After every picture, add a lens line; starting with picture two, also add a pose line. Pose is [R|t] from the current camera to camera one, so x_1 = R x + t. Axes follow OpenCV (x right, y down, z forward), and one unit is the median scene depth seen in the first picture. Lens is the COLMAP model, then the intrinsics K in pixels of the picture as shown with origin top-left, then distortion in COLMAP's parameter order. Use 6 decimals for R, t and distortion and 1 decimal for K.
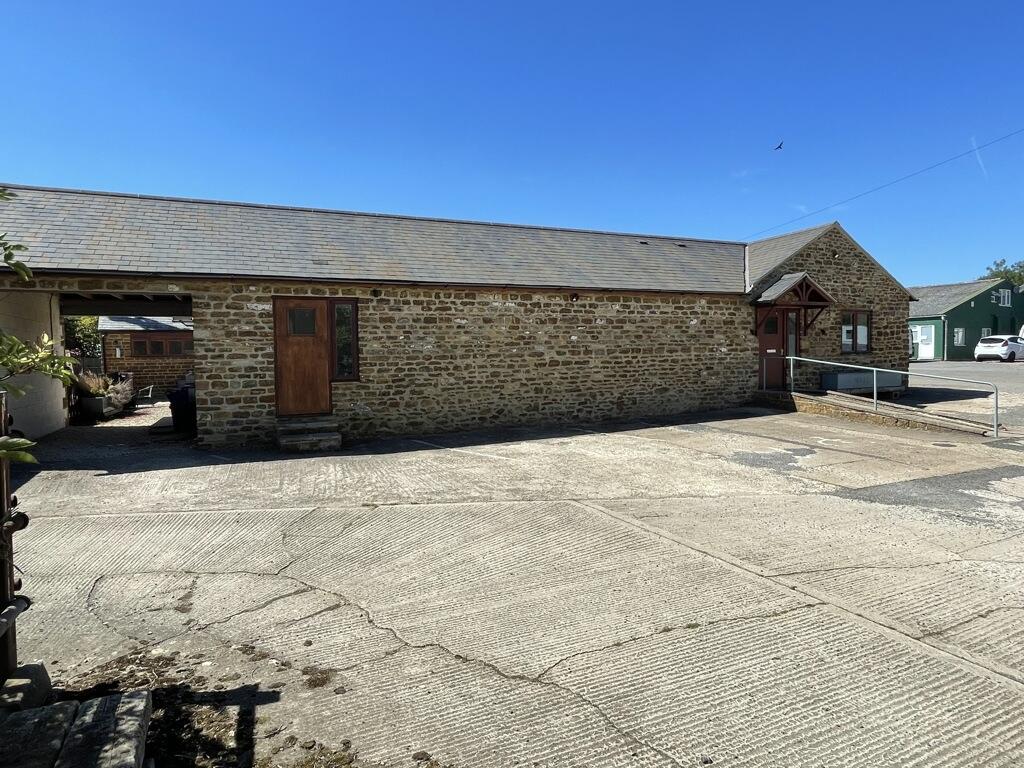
lens RADIAL K [[629.1, 0, 512.2], [0, 629.1, 385.4], [0, 0, 1]] dist [0.003026, 0.000292]
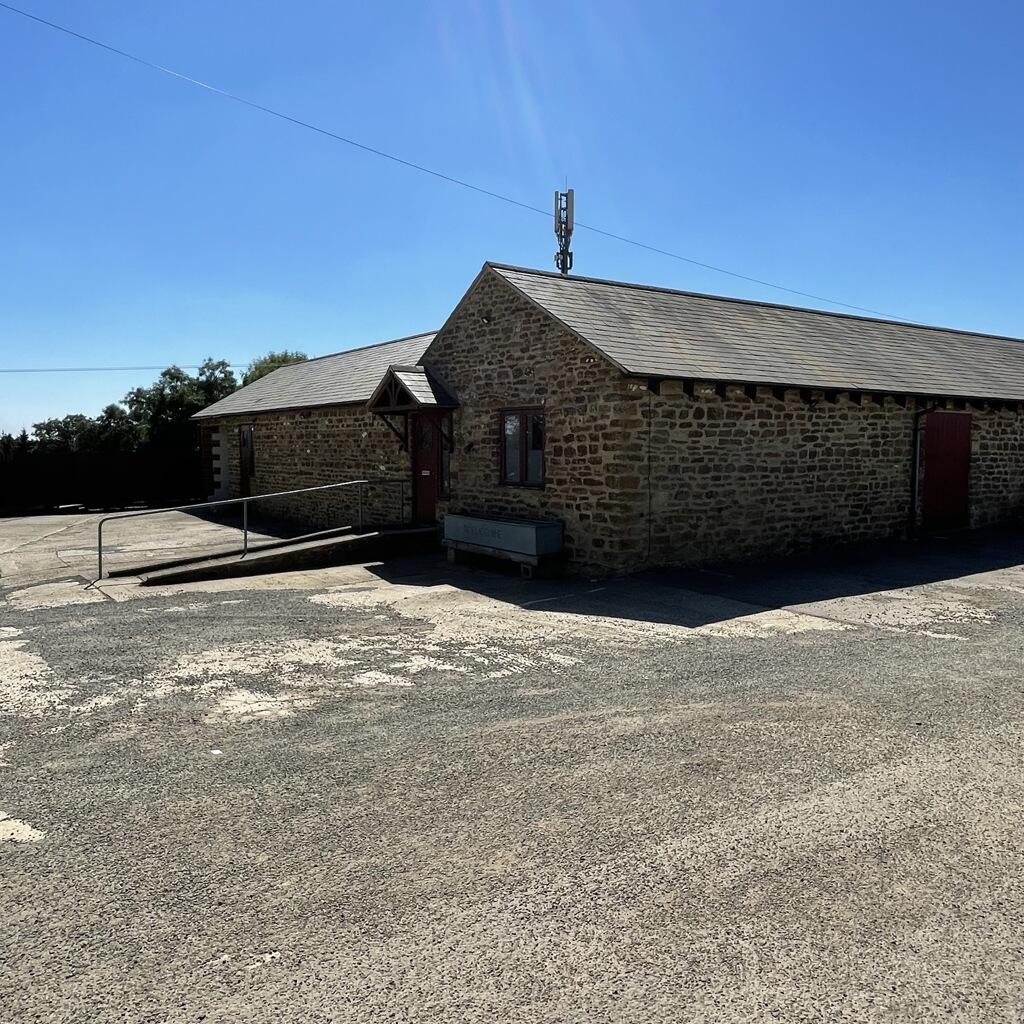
lens RADIAL K [[813.4, 0, 512.1], [0, 813.4, 509.6], [0, 0, 1]] dist [-0.004046, -0.000347]
pose [[0.173941, 0.096521, -0.980014, 1.258766], [-0.050380, 0.994754, 0.089031, -0.093988], [0.983467, 0.033887, 0.177891, 0.868964]]
